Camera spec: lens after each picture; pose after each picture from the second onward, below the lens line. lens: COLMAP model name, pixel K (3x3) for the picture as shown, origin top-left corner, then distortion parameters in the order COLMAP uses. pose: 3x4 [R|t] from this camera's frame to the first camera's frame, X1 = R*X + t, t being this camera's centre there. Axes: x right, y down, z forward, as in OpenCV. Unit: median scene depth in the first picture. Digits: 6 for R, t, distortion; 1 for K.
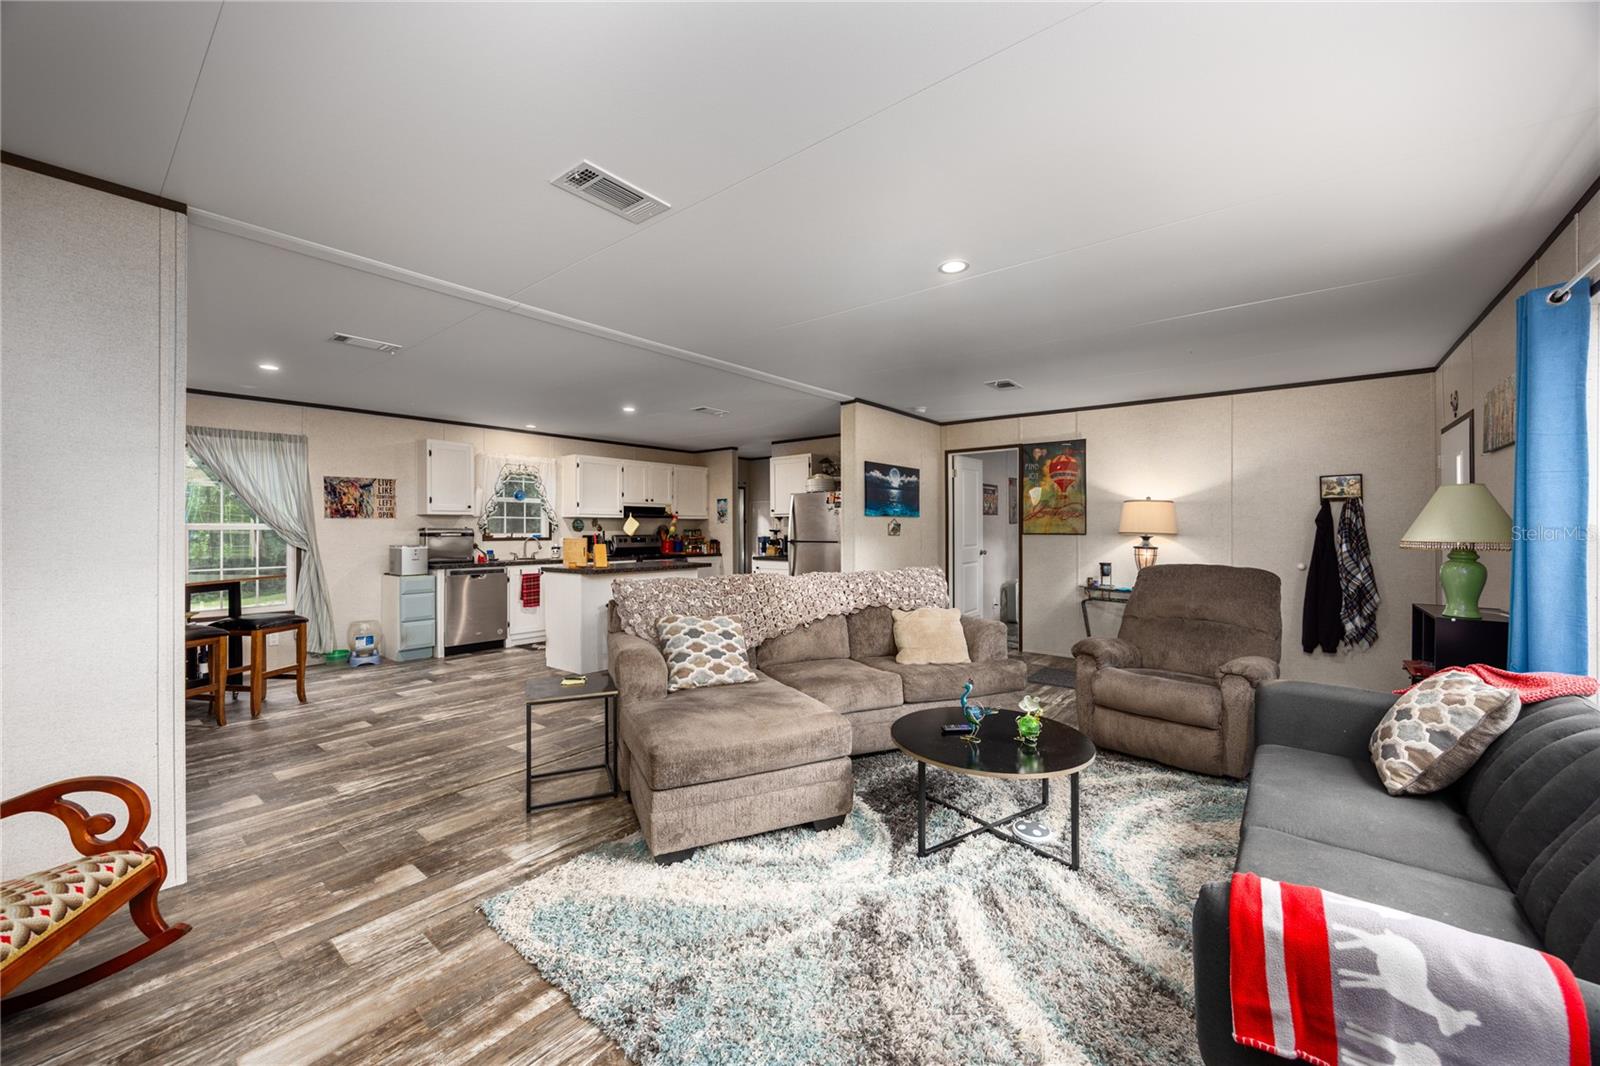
lens RADIAL K [[611.6, 0, 806.3], [0, 611.6, 531.3], [0, 0, 1]] dist [-0.002835, -0.000437]
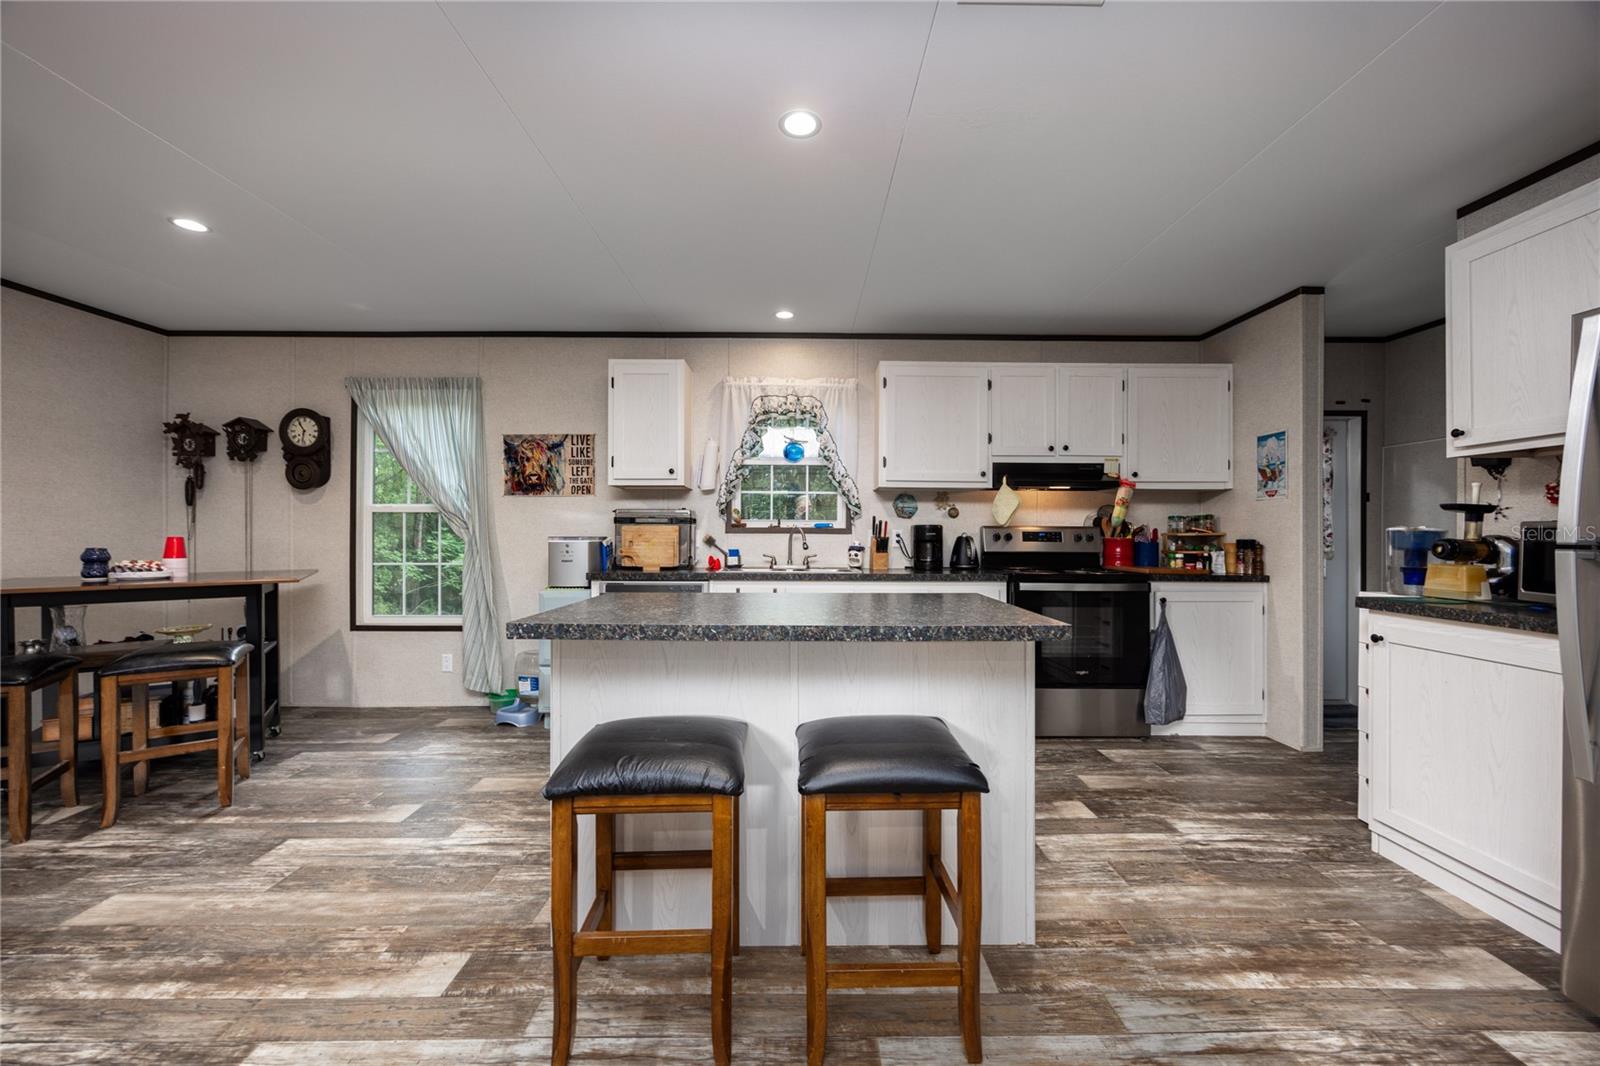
lens RADIAL K [[611.6, 0, 805.2], [0, 611.6, 528.9], [0, 0, 1]] dist [-0.002835, -0.000437]
pose [[0.637407, 0.002427, -0.770523, -0.037969], [-0.006347, 0.999978, -0.002101, 0.013466], [0.770501, 0.006229, 0.637408, 0.724323]]
